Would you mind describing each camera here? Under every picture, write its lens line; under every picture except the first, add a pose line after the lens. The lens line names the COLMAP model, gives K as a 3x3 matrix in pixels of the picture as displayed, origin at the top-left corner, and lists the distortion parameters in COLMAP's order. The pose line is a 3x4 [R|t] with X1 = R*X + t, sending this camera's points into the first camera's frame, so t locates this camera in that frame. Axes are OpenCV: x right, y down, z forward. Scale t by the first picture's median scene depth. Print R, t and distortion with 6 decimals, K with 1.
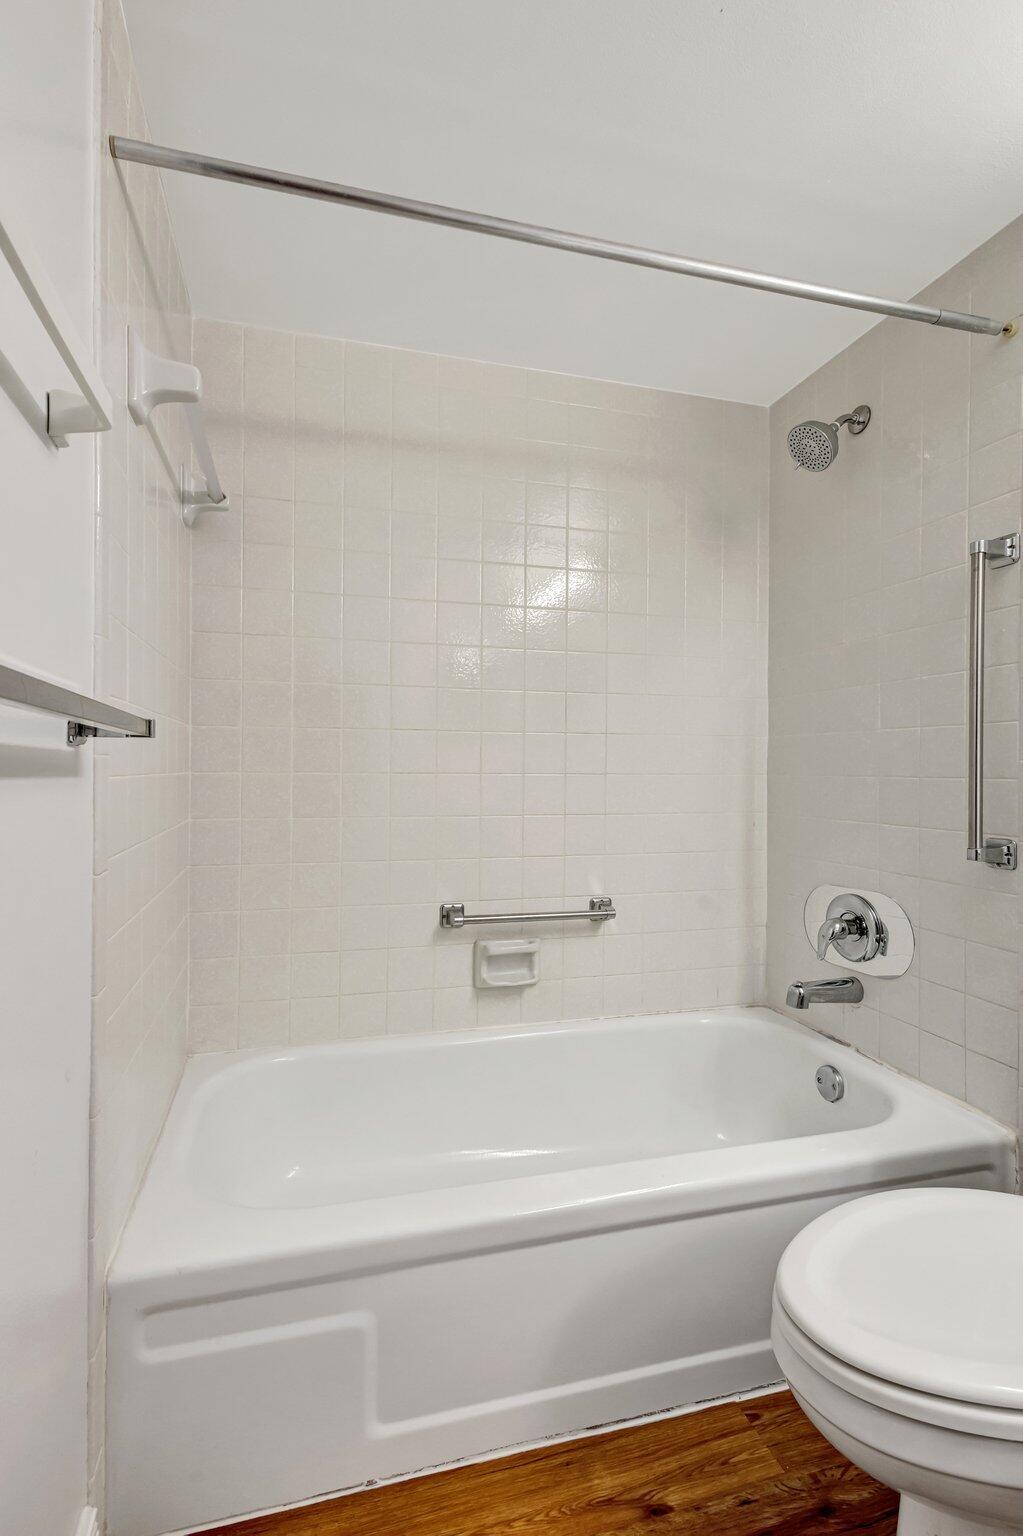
lens RADIAL K [[715.6, 0, 464.3], [0, 715.6, 780.3], [0, 0, 1]] dist [0.009605, -0.001047]
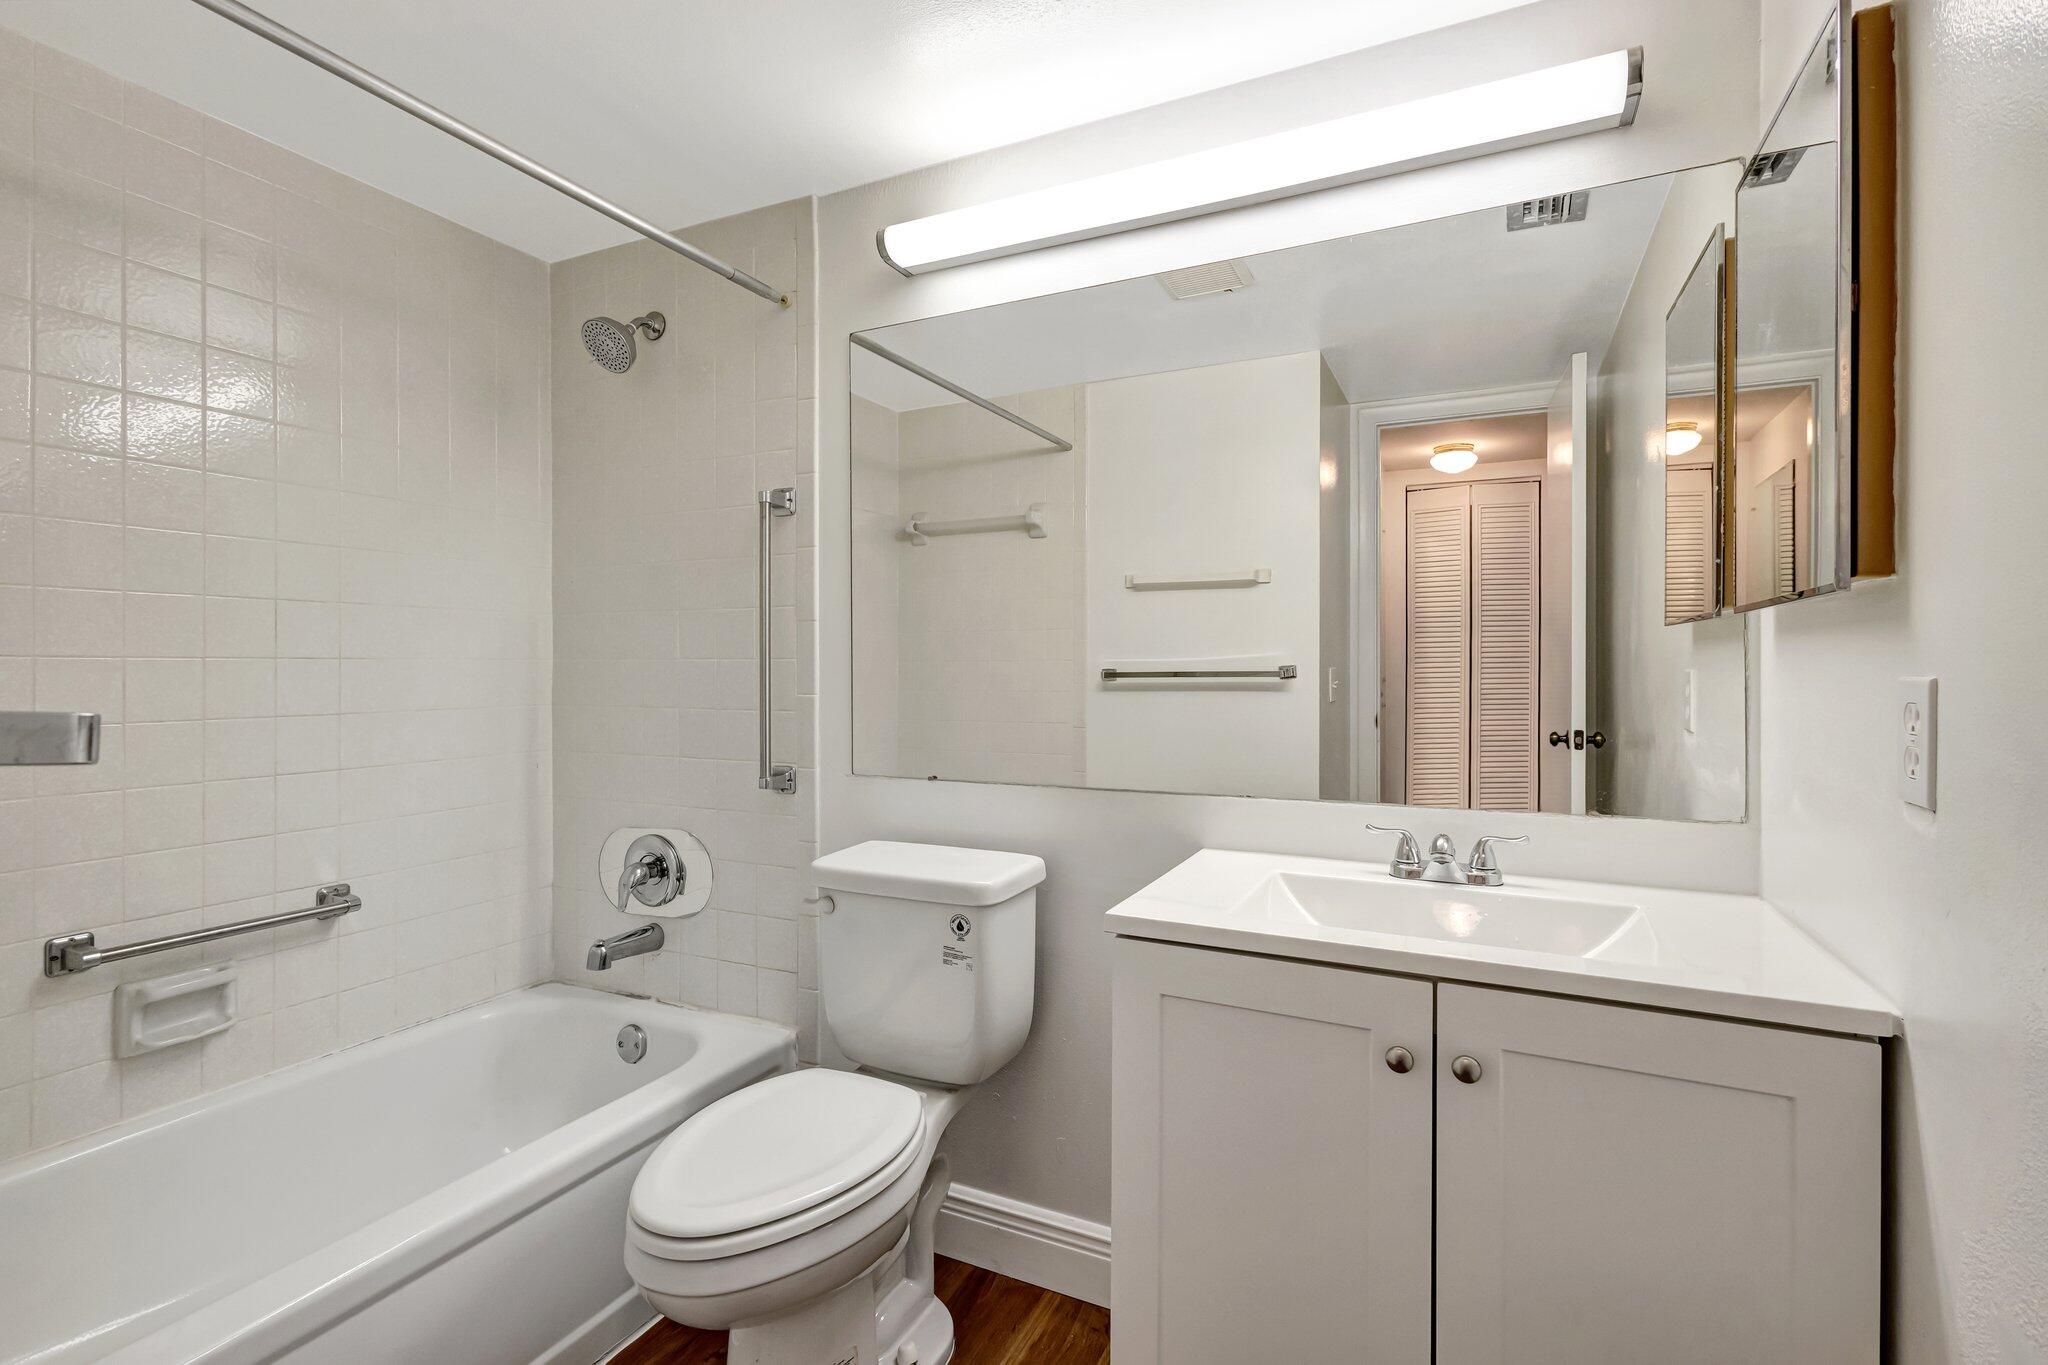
lens RADIAL K [[954.1, 0, 1022.3], [0, 954.1, 656.6], [0, 0, 1]] dist [0.009605, -0.001047]
pose [[0.614464, 0.016916, 0.788763, -0.160942], [0.009496, 0.999539, -0.028833, -0.035664], [-0.788887, 0.025207, 0.614021, -0.163828]]
